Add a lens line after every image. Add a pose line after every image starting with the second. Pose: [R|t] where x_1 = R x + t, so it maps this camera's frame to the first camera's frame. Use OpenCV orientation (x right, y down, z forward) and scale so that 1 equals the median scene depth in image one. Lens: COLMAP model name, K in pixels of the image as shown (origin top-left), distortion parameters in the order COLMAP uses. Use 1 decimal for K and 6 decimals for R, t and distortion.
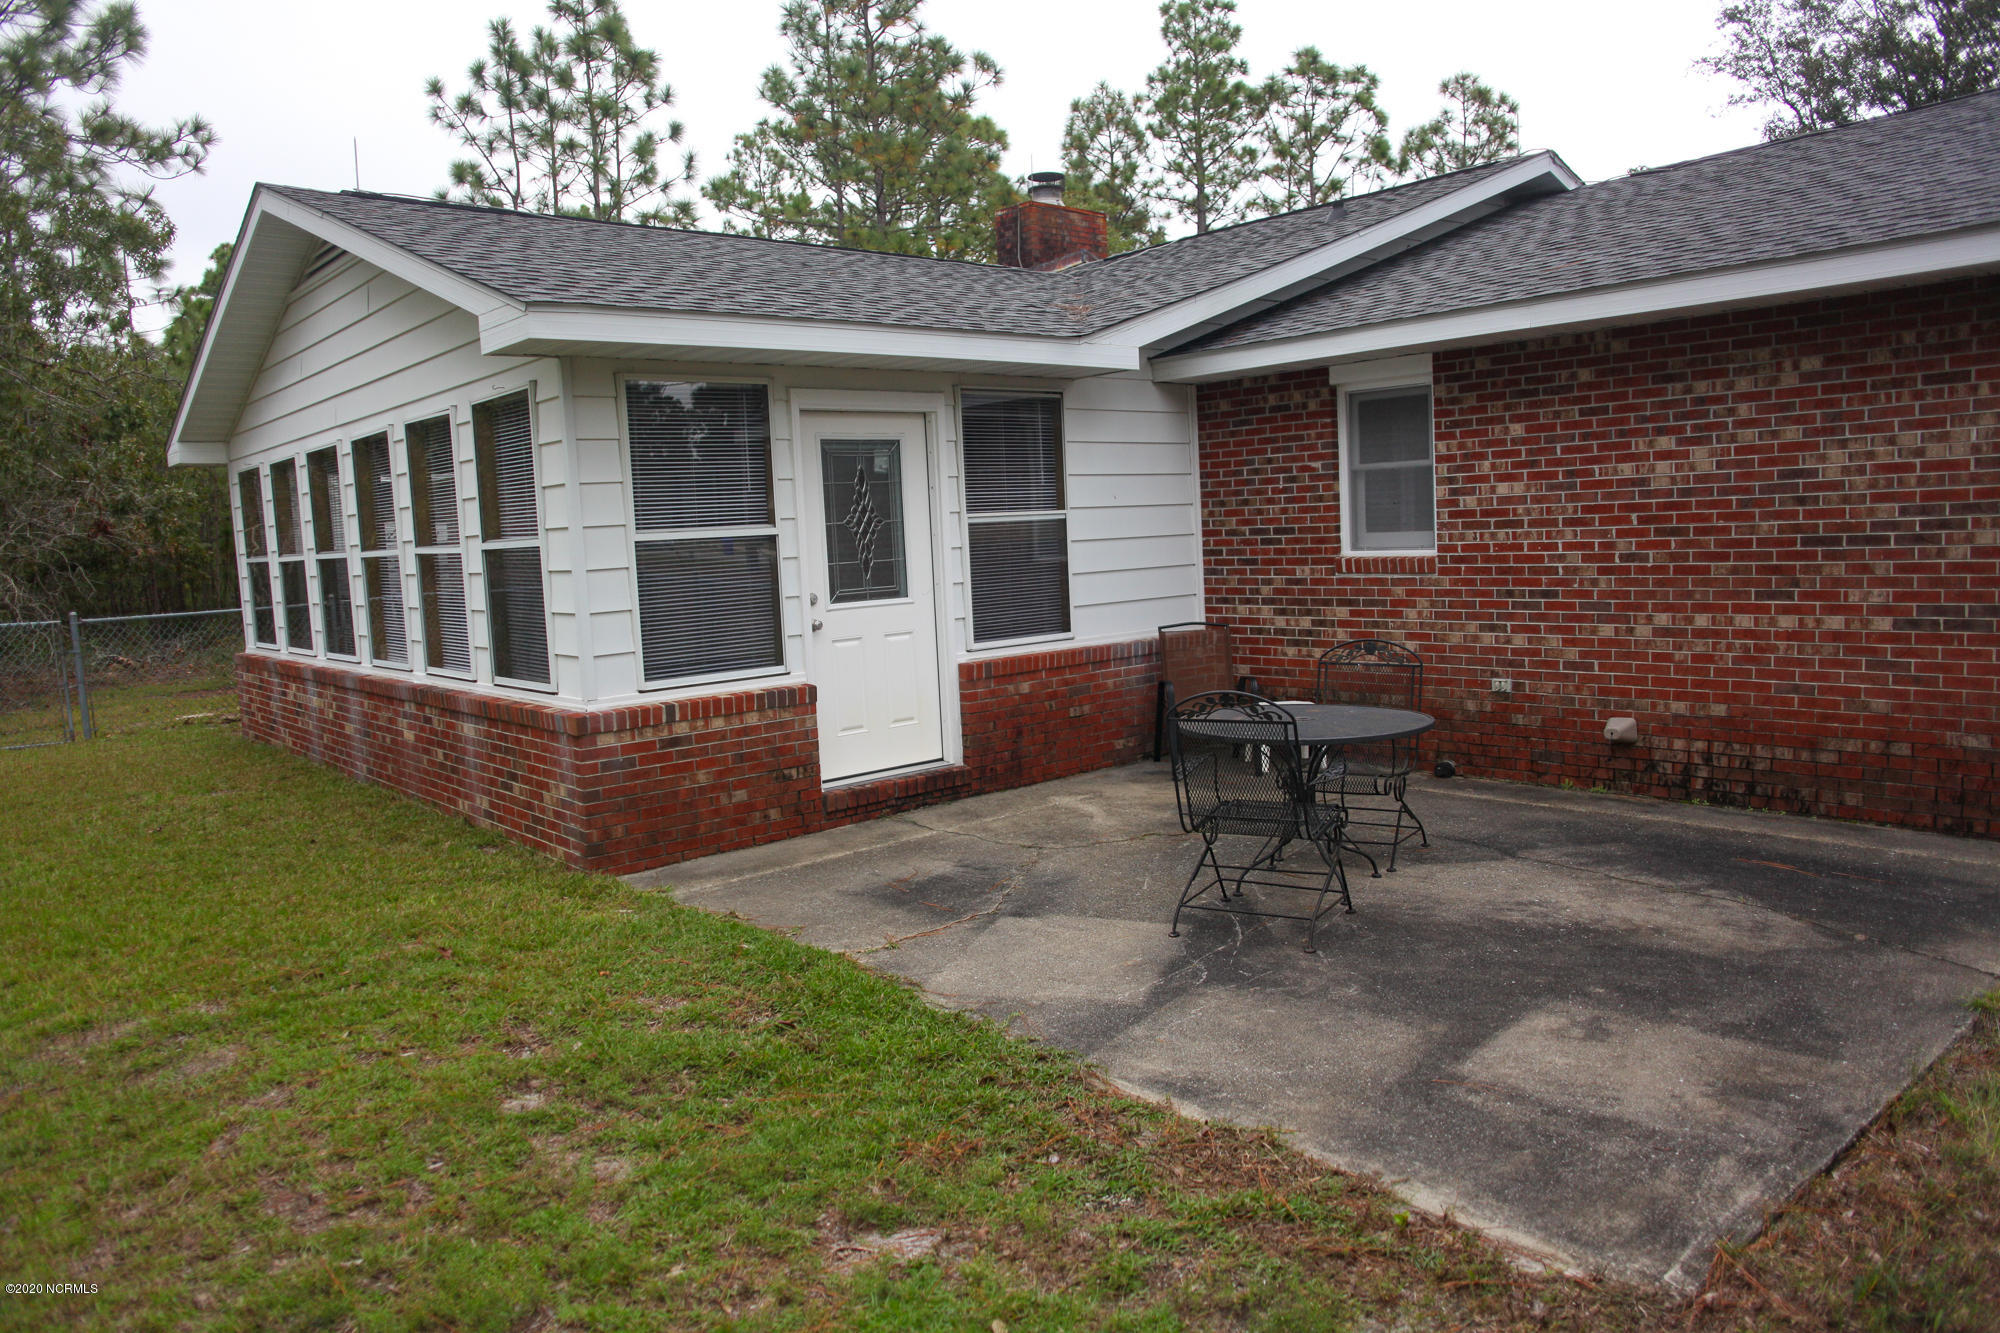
lens RADIAL K [[1351.5, 0, 1000.1], [0, 1351.5, 668.7], [0, 0, 1]] dist [-0.078896, 0.062671]
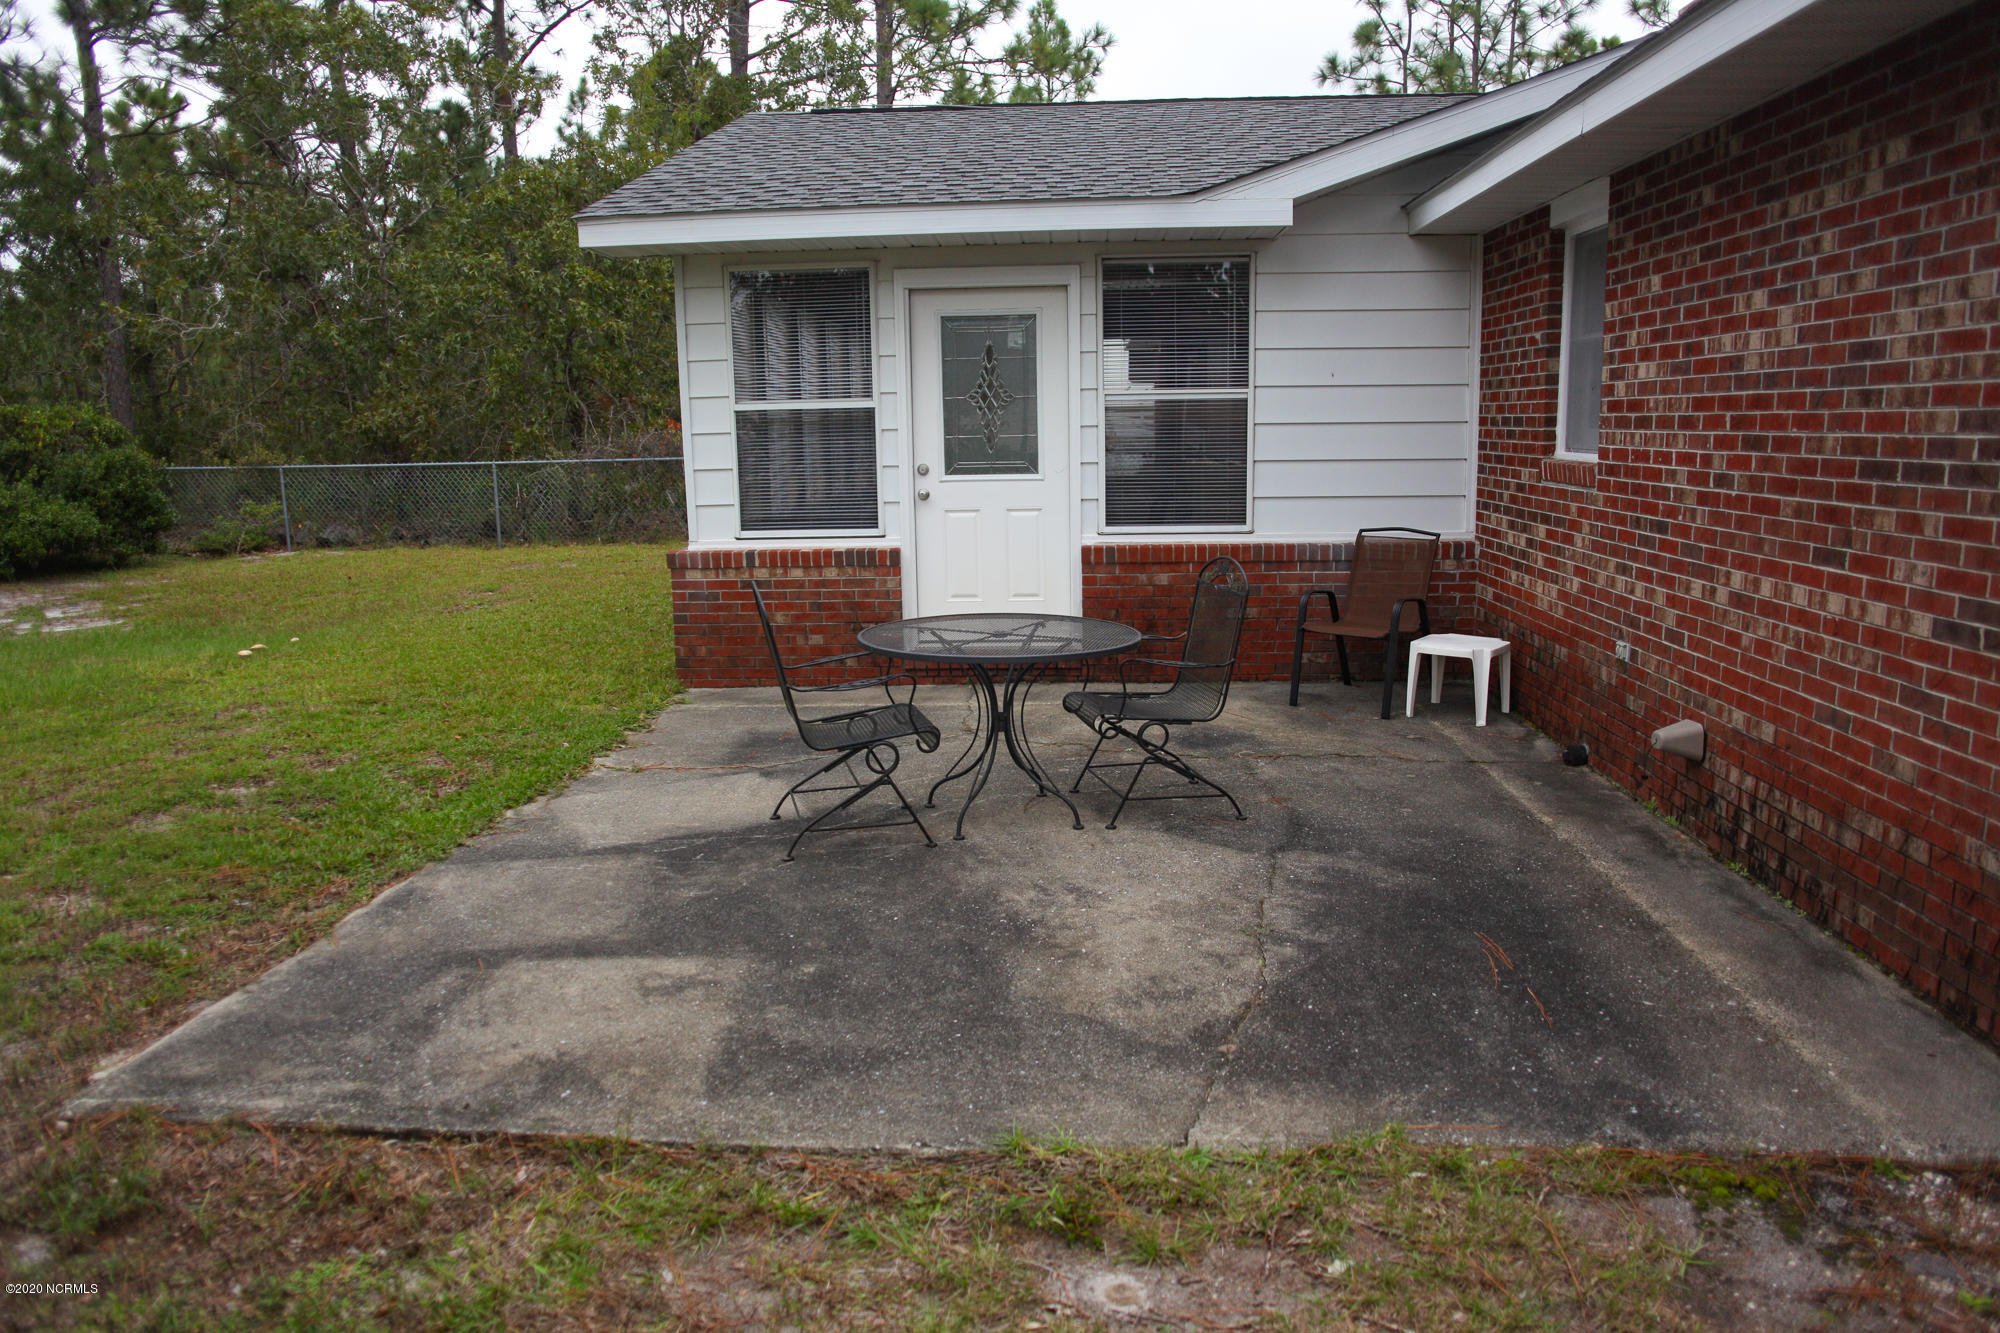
lens RADIAL K [[1351.5, 0, 993.6], [0, 1351.5, 660.6], [0, 0, 1]] dist [-0.078896, 0.062671]
pose [[0.707980, 0.156507, -0.688672, 0.707911], [-0.089433, 0.987154, 0.132399, -0.052678], [0.700547, -0.032146, 0.712882, 0.299180]]
